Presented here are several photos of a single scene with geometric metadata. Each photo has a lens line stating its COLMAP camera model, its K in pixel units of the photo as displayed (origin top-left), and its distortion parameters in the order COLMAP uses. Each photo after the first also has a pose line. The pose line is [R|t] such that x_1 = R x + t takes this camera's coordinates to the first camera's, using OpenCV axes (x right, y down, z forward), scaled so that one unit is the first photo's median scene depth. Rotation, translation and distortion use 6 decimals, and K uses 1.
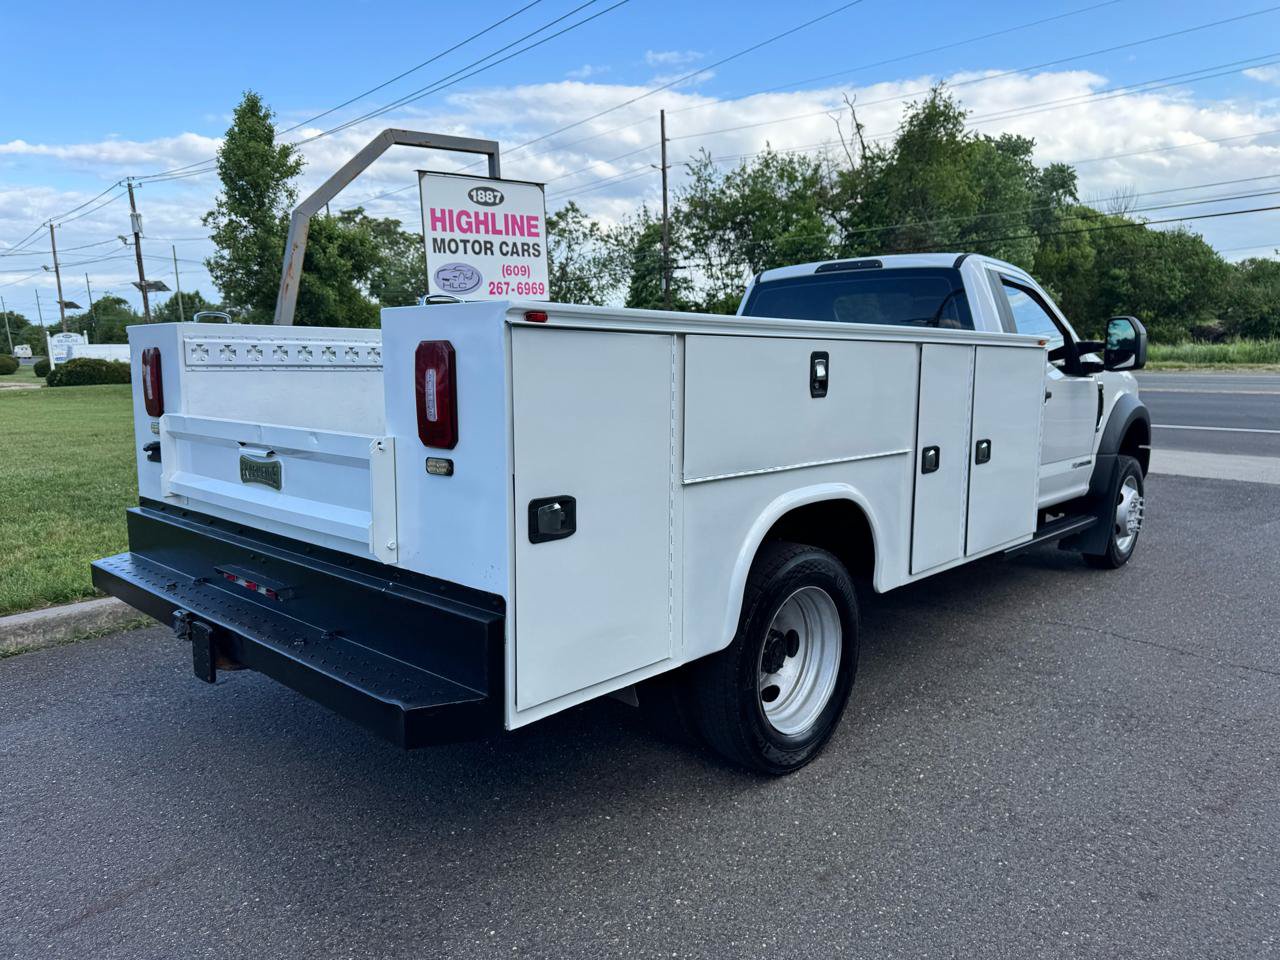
lens RADIAL K [[902.3, 0, 645.1], [0, 902.3, 492.2], [0, 0, 1]] dist [0.044144, -0.042133]
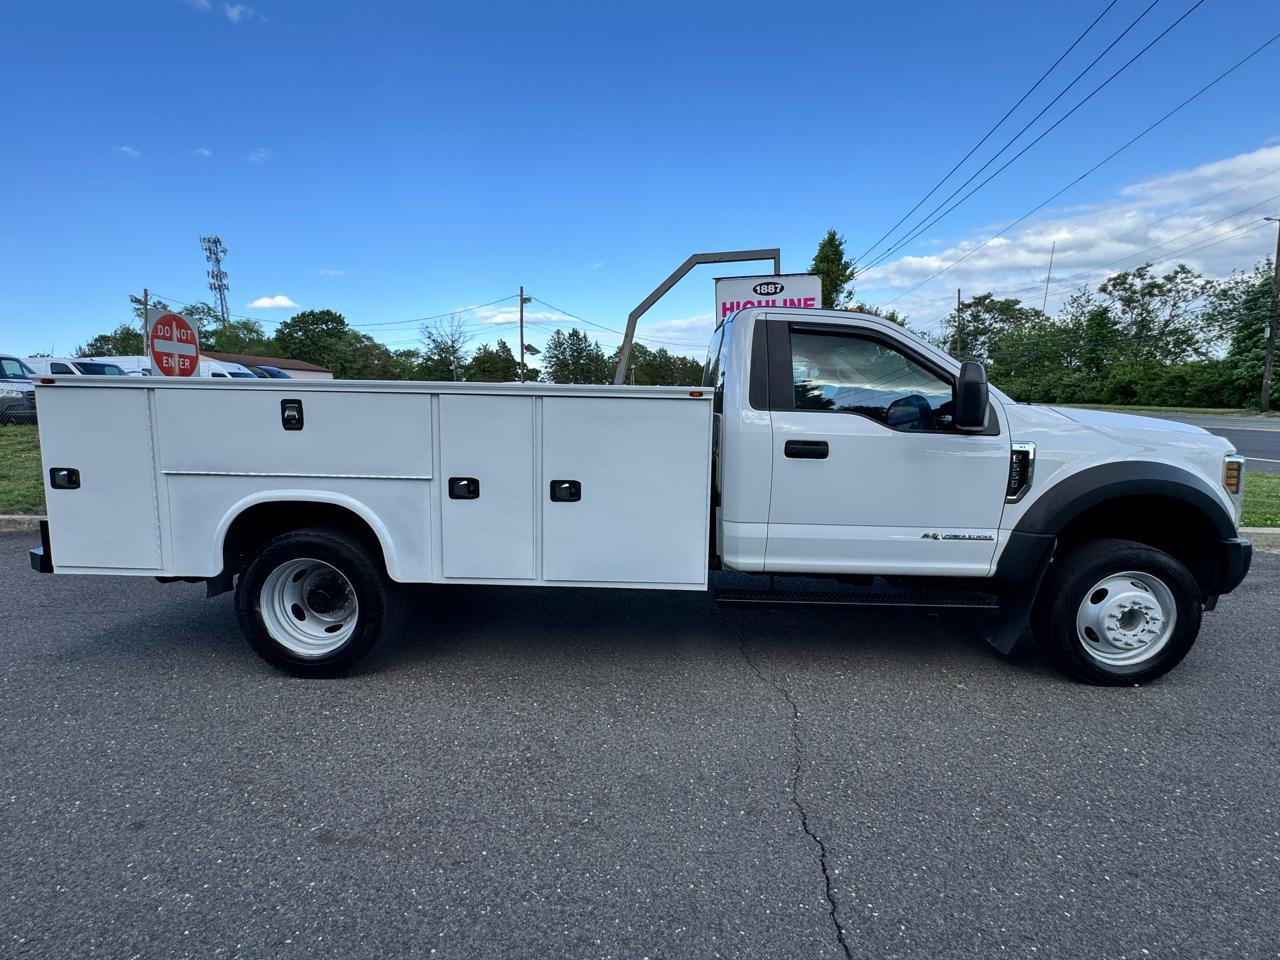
lens RADIAL K [[605.3, 0, 638.1], [0, 605.3, 485.5], [0, 0, 1]] dist [0.000099, 0.000045]
pose [[0.662420, 0.113651, -0.740461, 0.418420], [-0.121234, 0.991659, 0.043751, -0.040557], [0.739257, 0.060788, 0.670674, 0.241654]]
